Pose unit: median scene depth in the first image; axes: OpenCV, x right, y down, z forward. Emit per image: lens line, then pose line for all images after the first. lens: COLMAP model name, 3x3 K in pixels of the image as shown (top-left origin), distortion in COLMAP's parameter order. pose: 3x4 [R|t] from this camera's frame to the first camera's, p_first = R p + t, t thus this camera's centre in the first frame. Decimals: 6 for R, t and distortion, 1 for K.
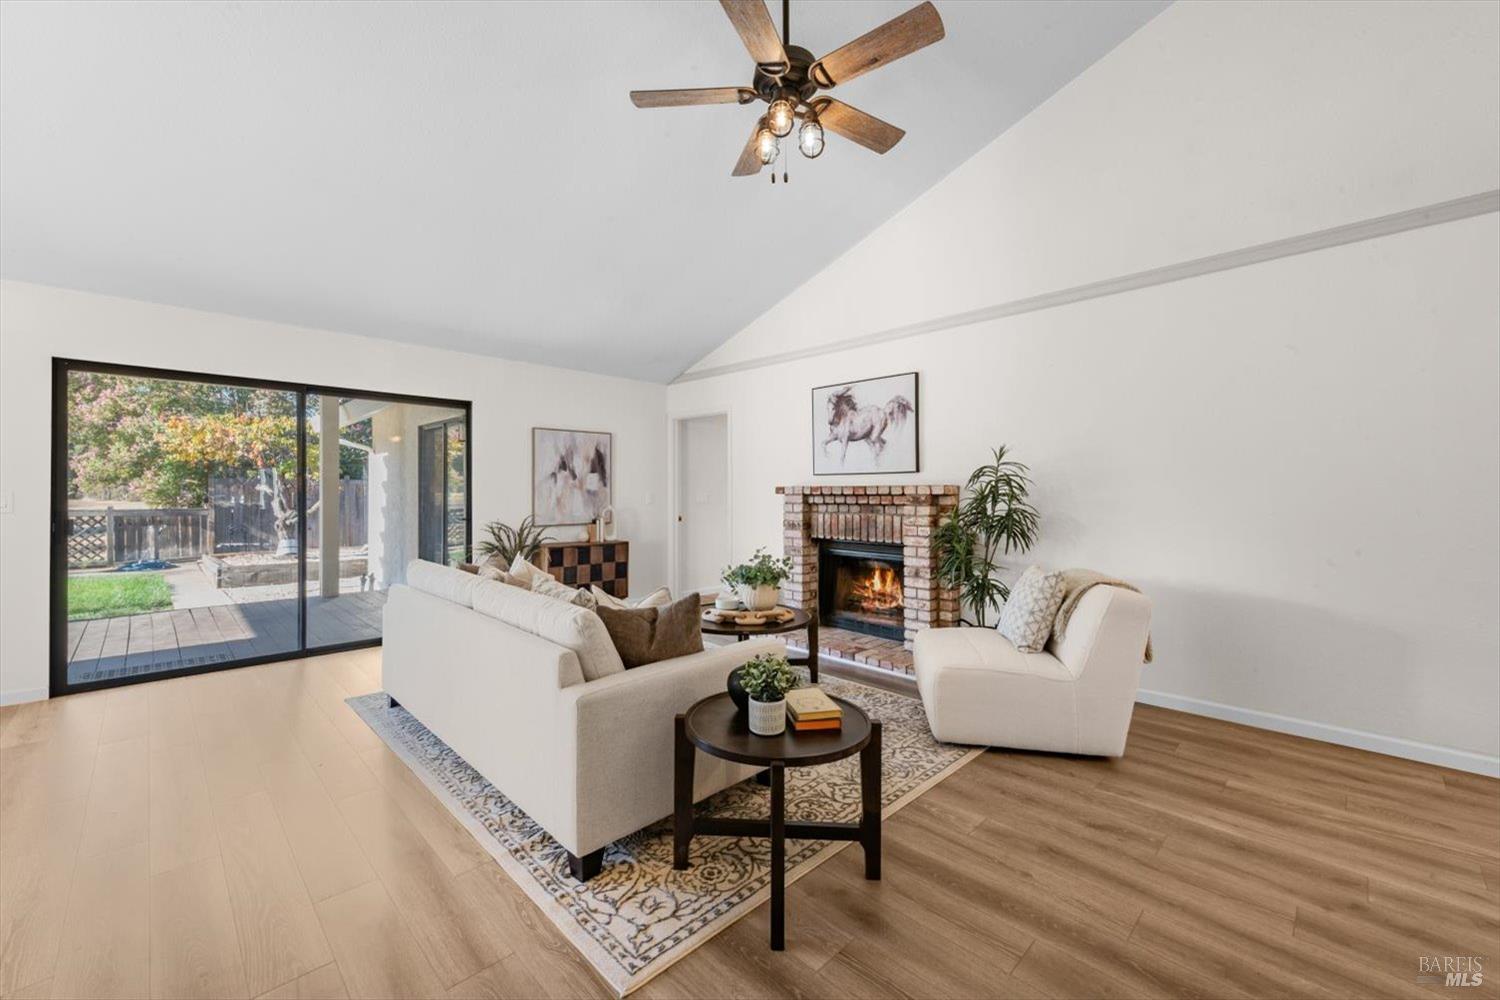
lens RADIAL K [[598.3, 0, 746.1], [0, 598.3, 488.5], [0, 0, 1]] dist [0.010246, -0.001093]
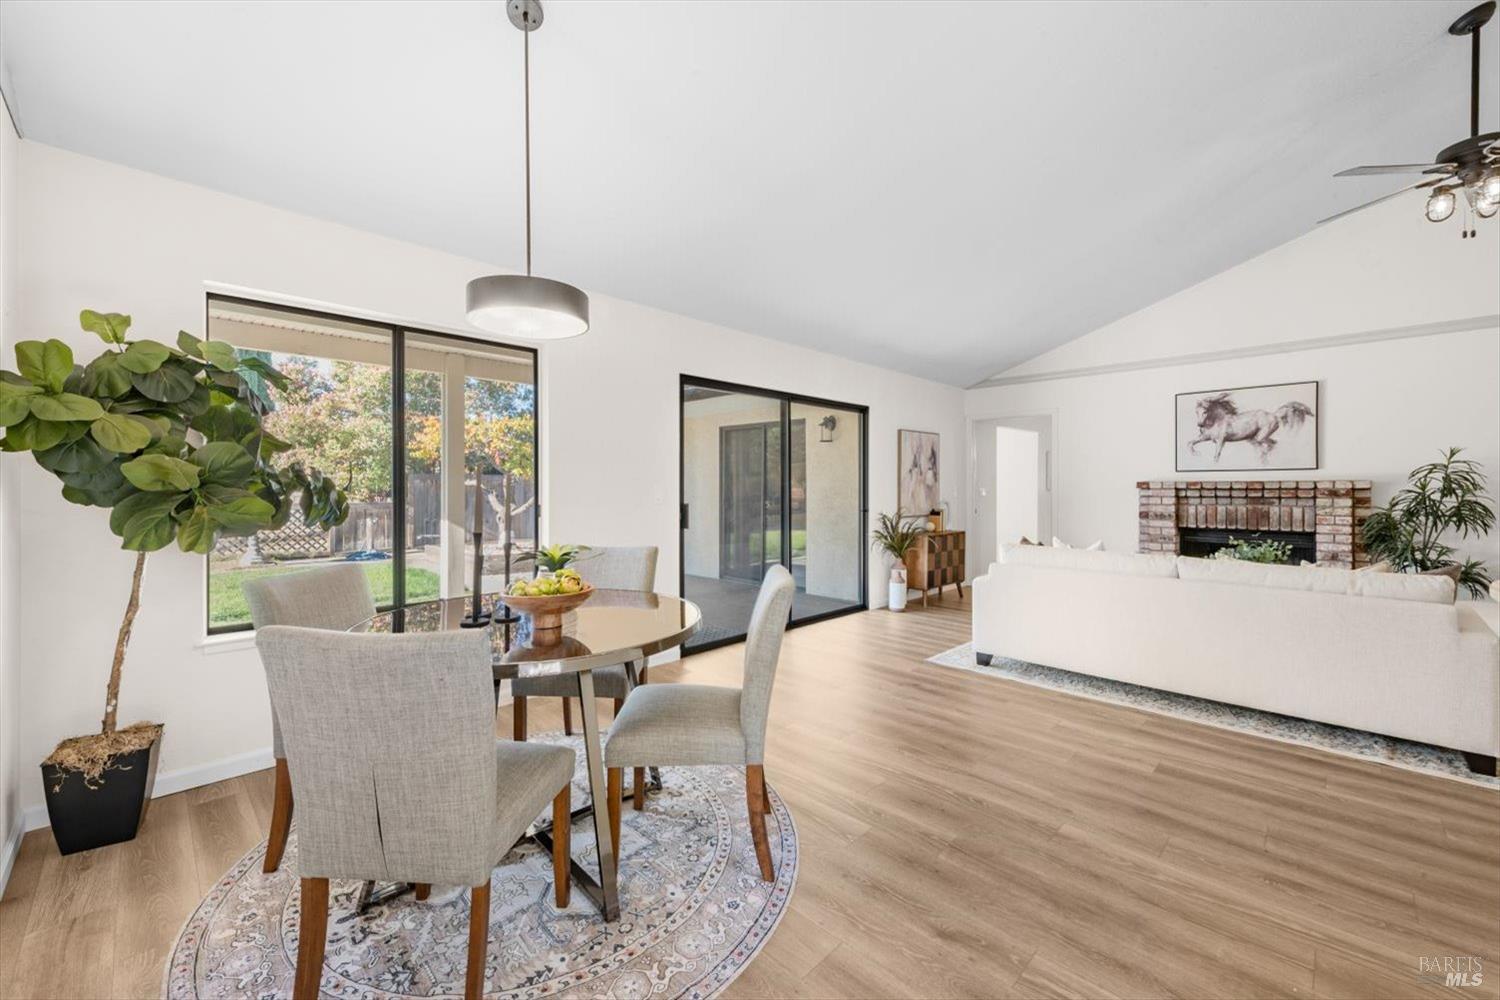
lens RADIAL K [[598.3, 0, 745.9], [0, 598.3, 488.7], [0, 0, 1]] dist [0.010246, -0.001093]
pose [[0.999992, 0.000111, 0.003946, -0.730076], [-0.000146, 0.999958, 0.009111, -0.000074], [-0.003945, -0.009112, 0.999951, -0.131795]]
